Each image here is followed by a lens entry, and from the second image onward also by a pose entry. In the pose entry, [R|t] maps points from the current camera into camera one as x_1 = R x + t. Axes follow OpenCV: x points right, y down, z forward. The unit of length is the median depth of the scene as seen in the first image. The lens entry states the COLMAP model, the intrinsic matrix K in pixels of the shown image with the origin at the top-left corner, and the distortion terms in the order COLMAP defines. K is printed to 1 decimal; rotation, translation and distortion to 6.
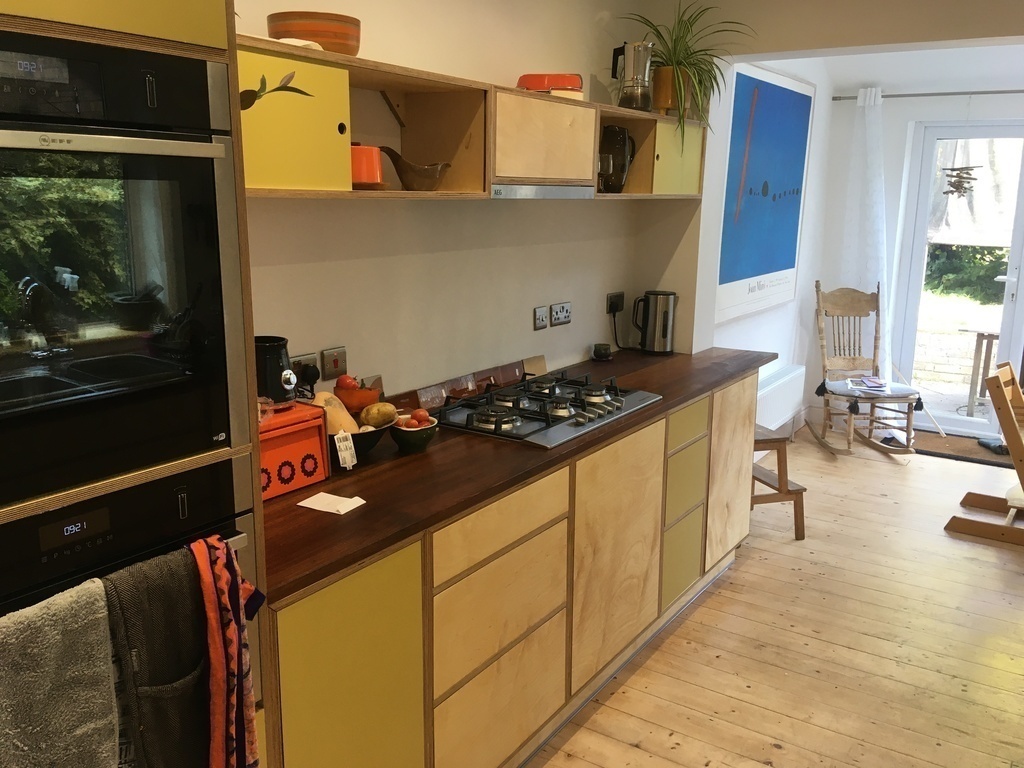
lens RADIAL K [[875.4, 0, 511.9], [0, 875.4, 383.9], [0, 0, 1]] dist [0.062324, -0.005180]
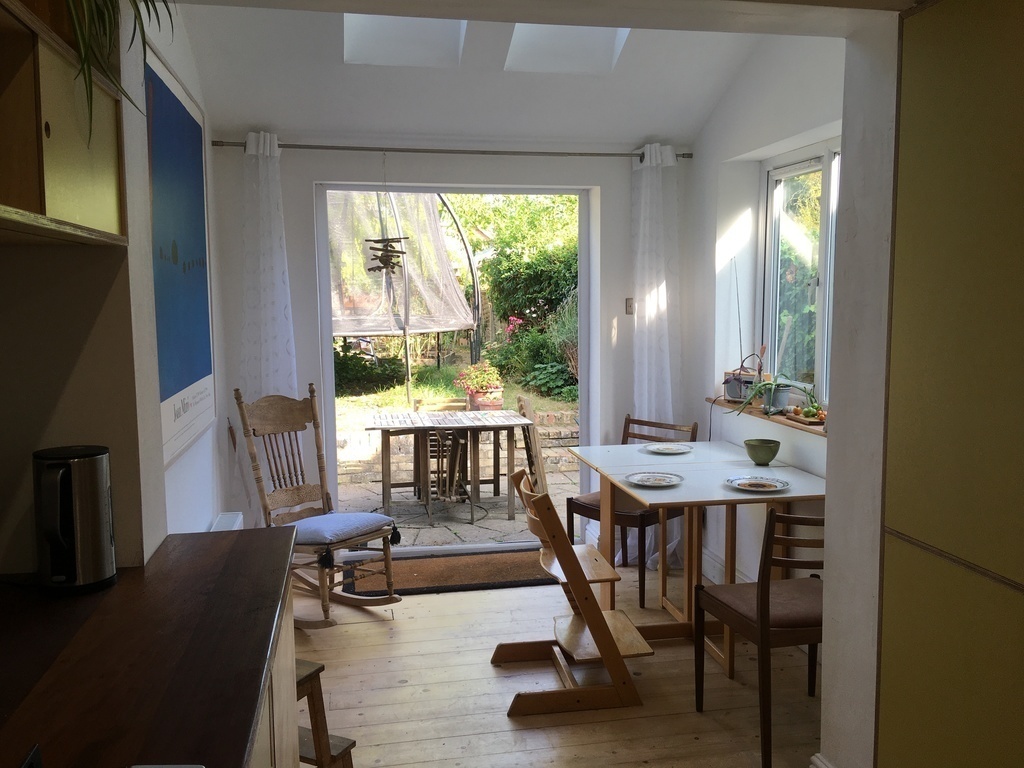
lens RADIAL K [[875.4, 0, 511.3], [0, 875.4, 384.7], [0, 0, 1]] dist [0.062324, -0.005180]
pose [[0.716075, -0.089838, 0.692218, 0.014395], [0.167310, 0.984865, -0.045258, -0.053690], [-0.677676, 0.148223, 0.720268, 0.354948]]
